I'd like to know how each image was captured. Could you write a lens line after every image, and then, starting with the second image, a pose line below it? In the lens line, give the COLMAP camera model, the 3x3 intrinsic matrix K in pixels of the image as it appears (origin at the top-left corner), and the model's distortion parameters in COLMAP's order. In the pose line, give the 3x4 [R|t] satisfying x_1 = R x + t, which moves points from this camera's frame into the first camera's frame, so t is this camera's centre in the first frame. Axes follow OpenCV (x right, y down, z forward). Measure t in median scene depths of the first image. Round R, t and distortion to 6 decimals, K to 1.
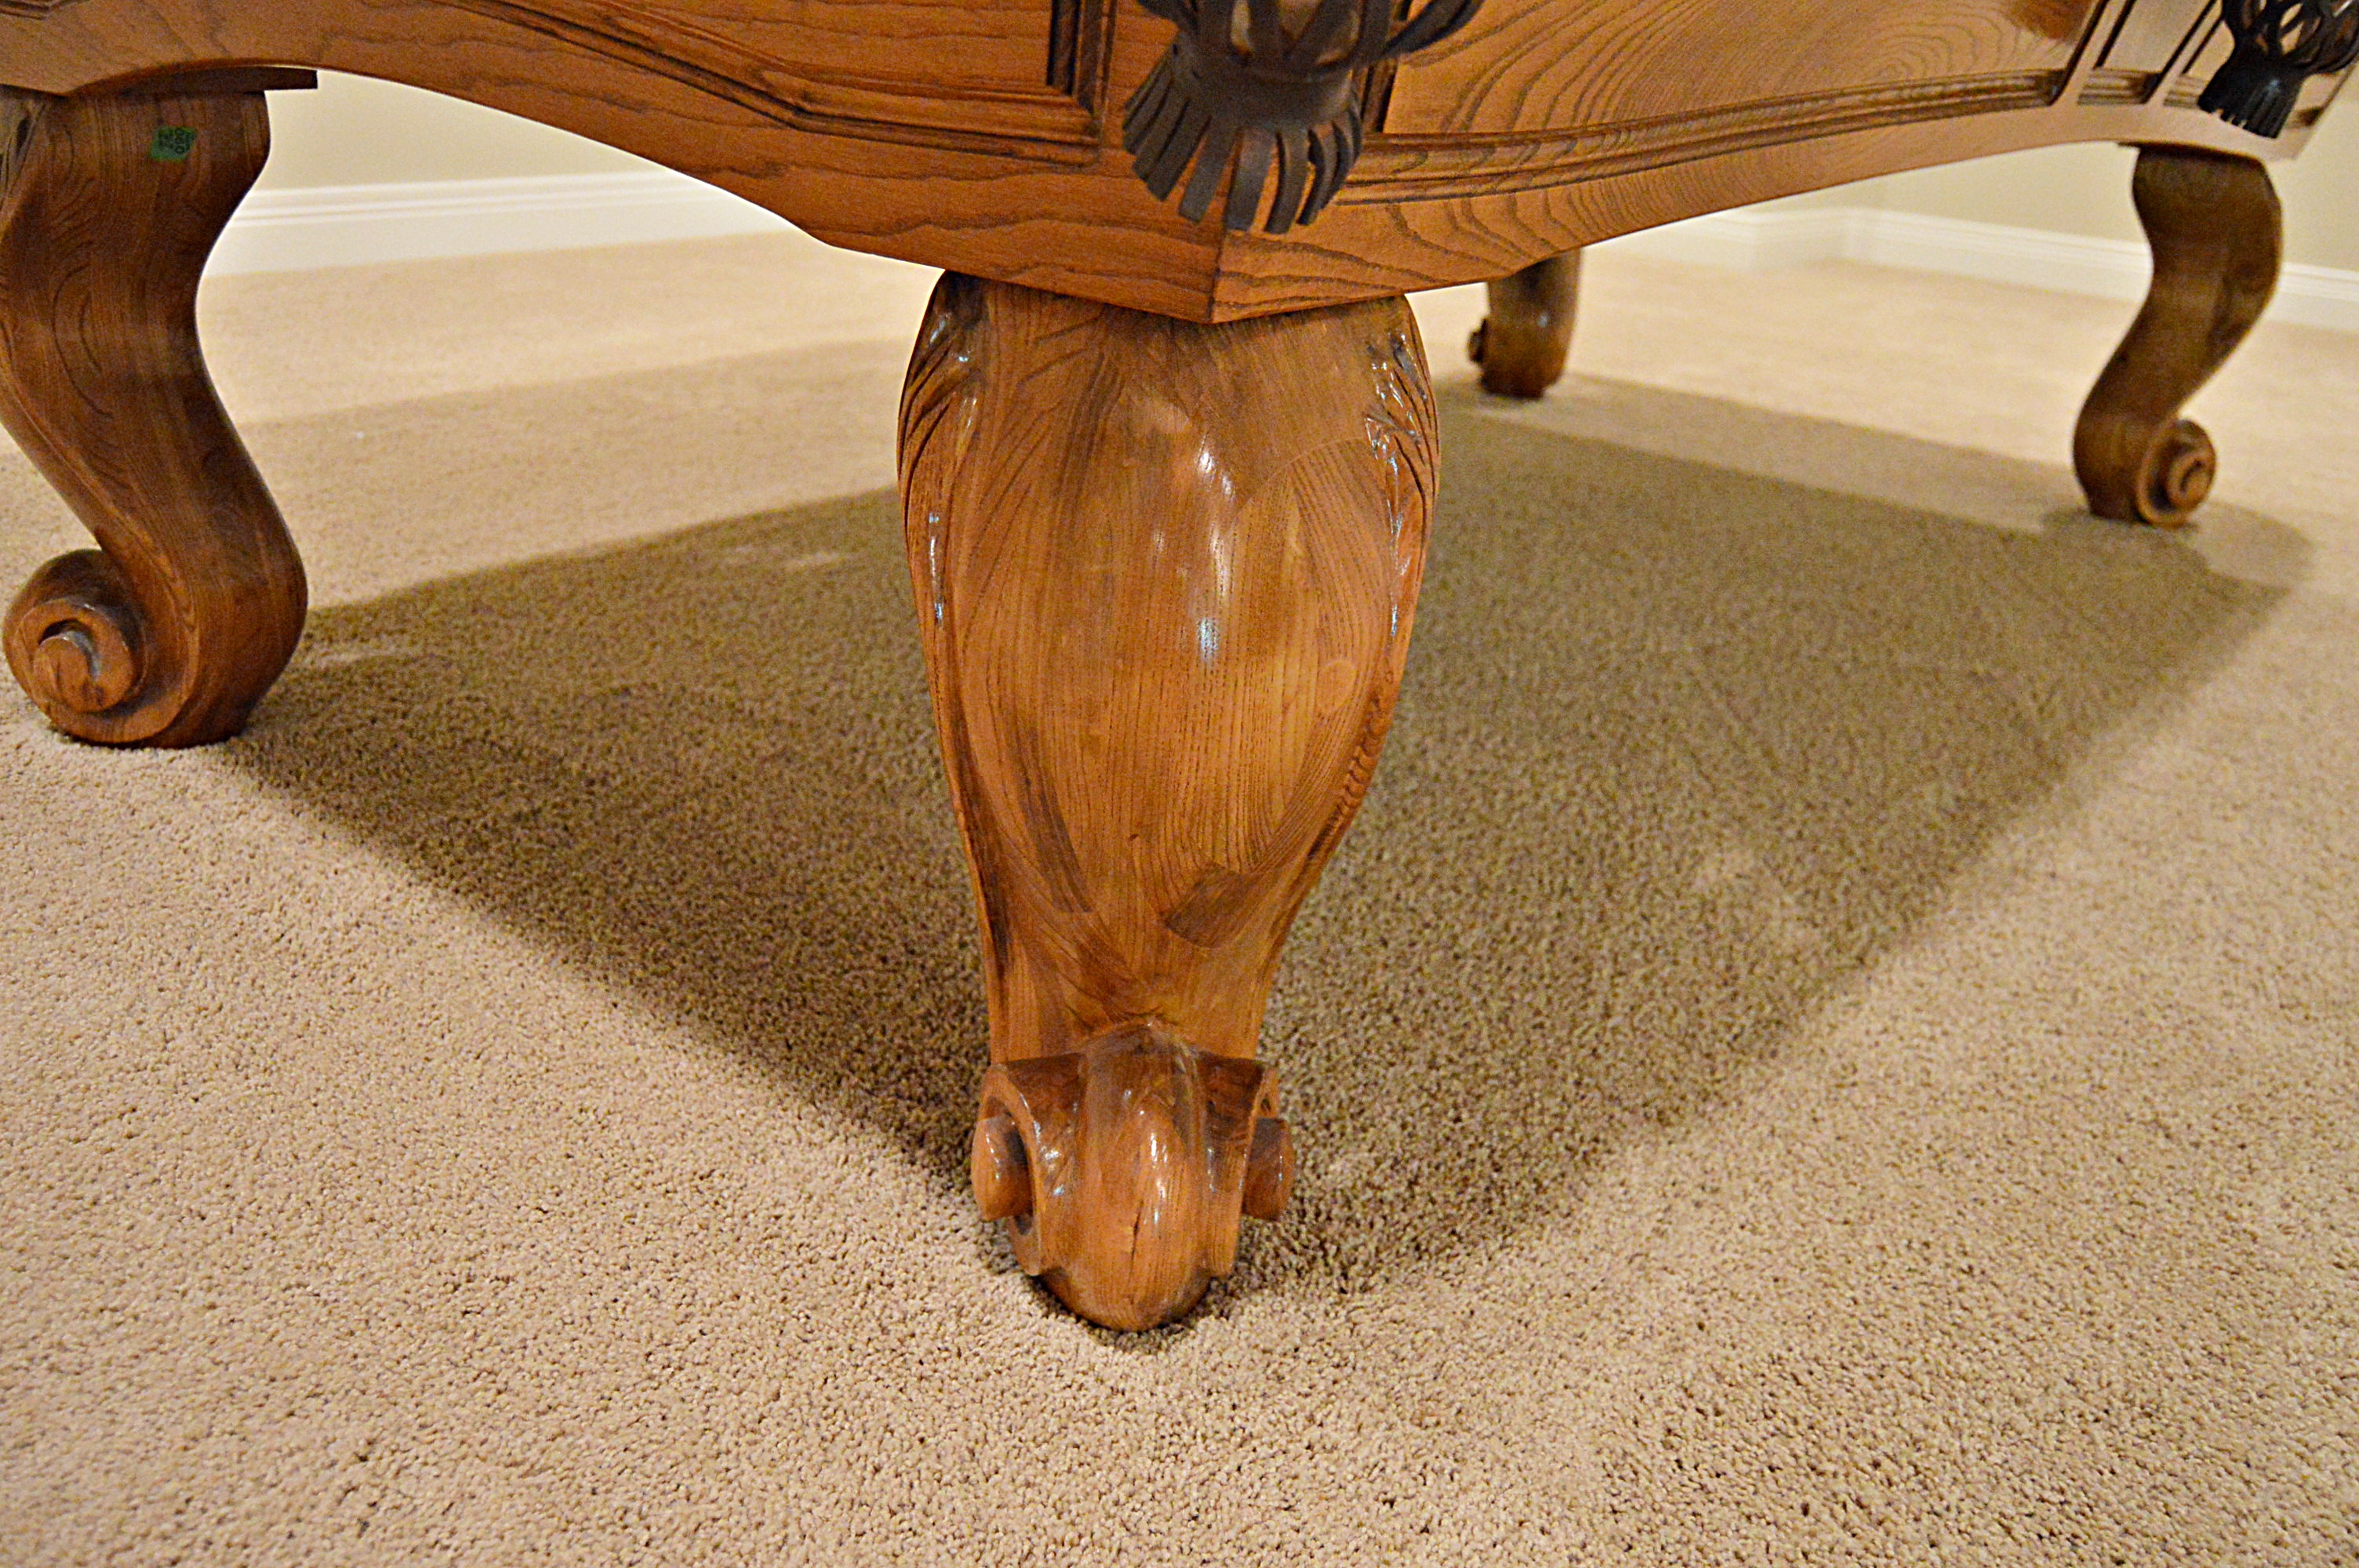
lens RADIAL K [[1938.0, 0, 1179.5], [0, 1938.0, 784.0], [0, 0, 1]] dist [-0.017790, 0.016322]
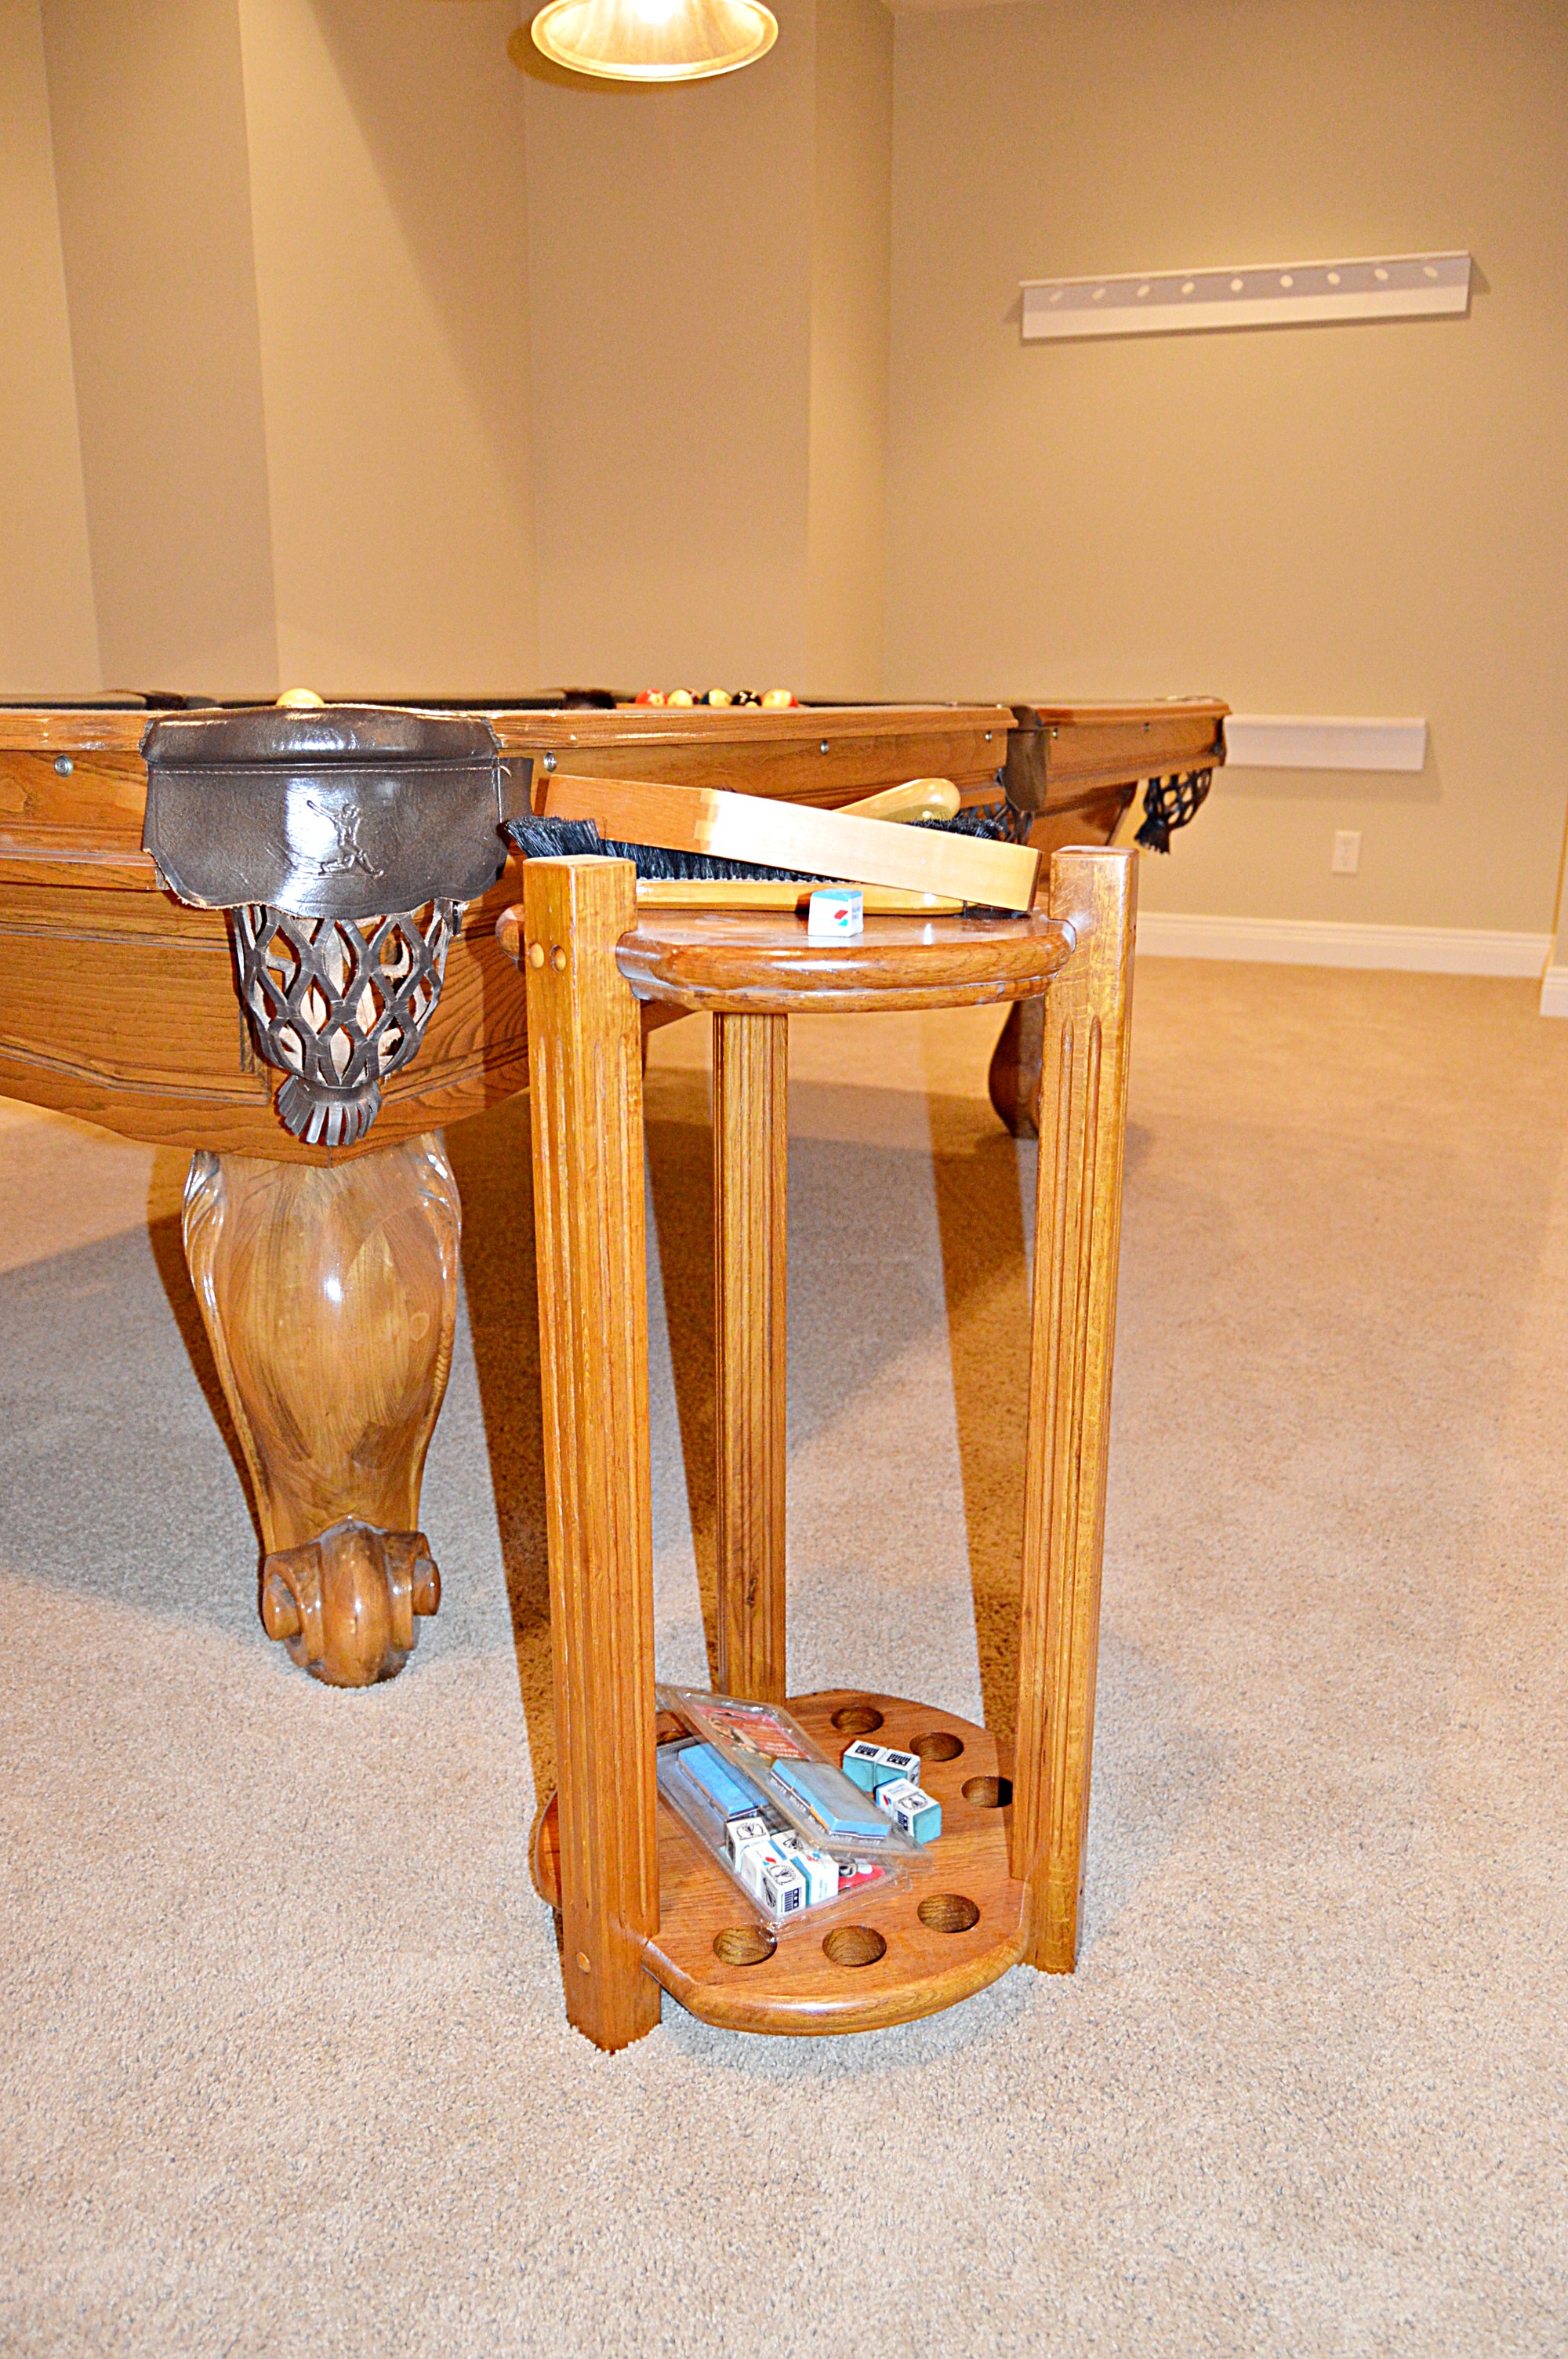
lens RADIAL K [[1828.9, 0, 745.2], [0, 1828.9, 1216.0], [0, 0, 1]] dist [-0.013264, 0.001563]
pose [[0.975380, -0.123404, 0.182769, 0.073931], [0.142590, 0.985134, -0.095804, 0.064948], [-0.168230, 0.119506, 0.978477, -0.906275]]
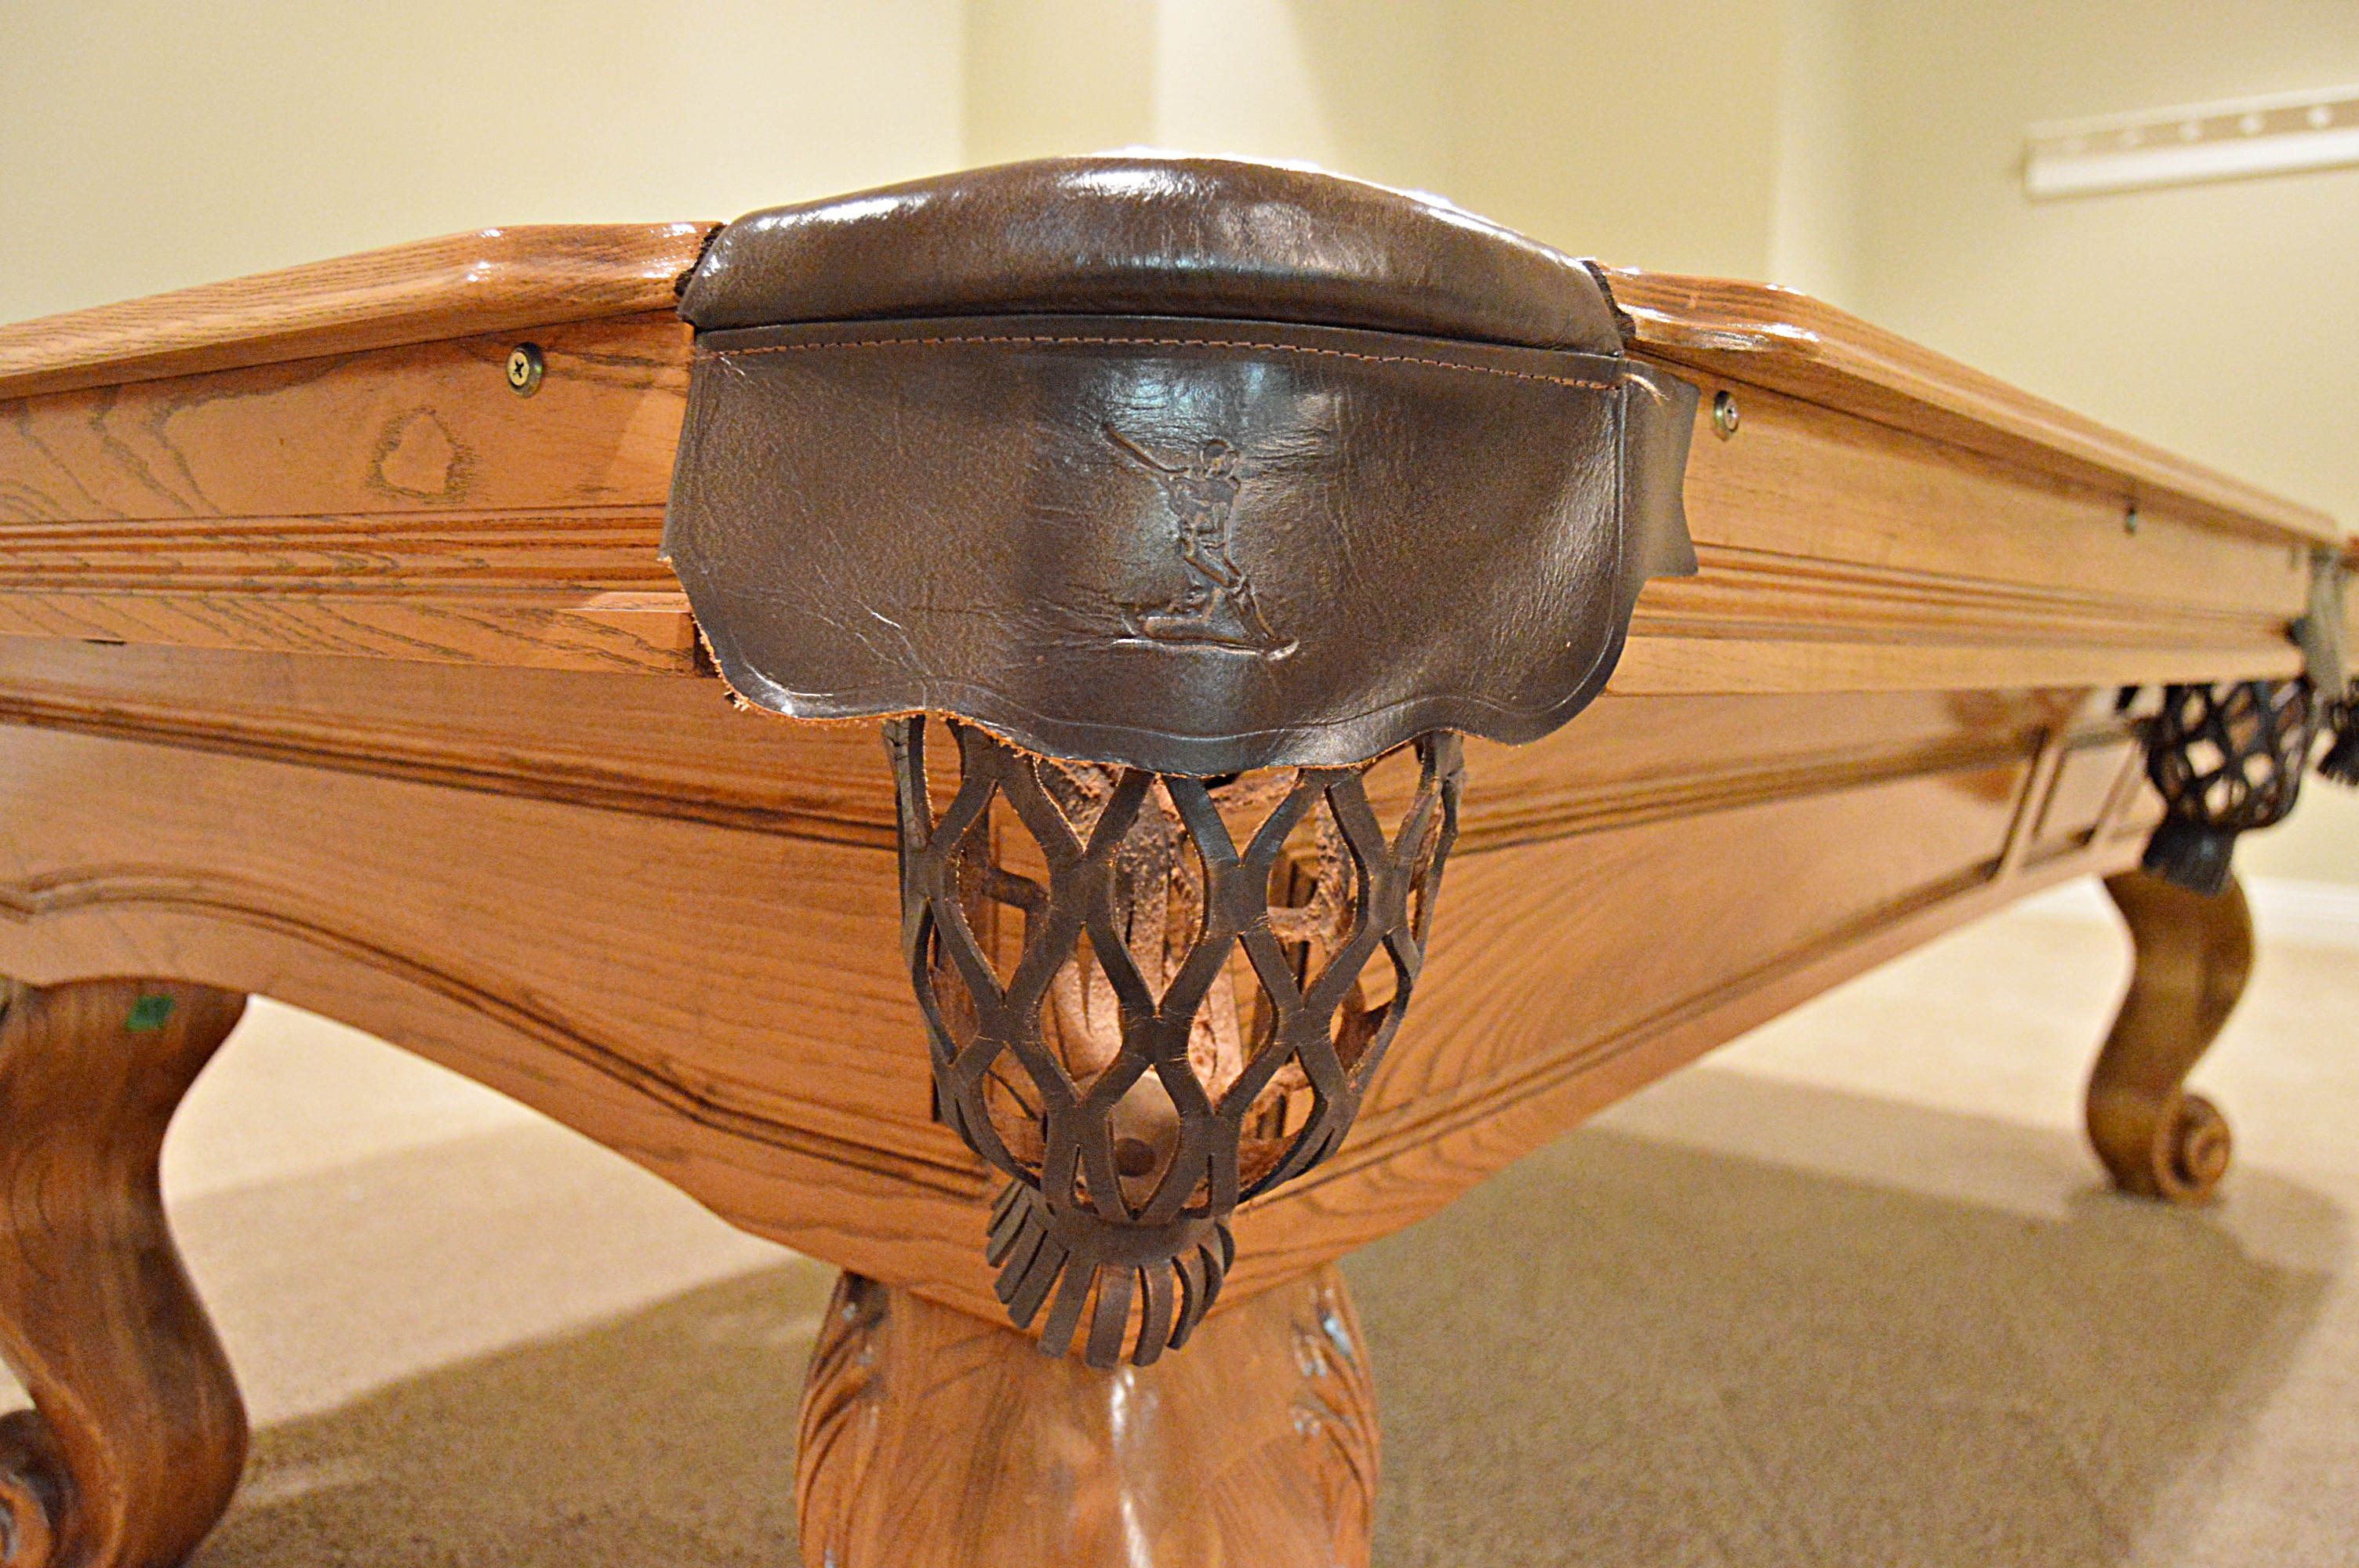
lens RADIAL K [[1910.2, 0, 1179.5], [0, 1910.2, 784.0], [0, 0, 1]] dist [-0.014256, 0.009789]
pose [[0.998996, -0.043183, -0.011922, 0.062212], [0.037486, 0.951504, -0.305343, -0.186403], [0.024529, 0.304589, 0.952168, 0.024990]]
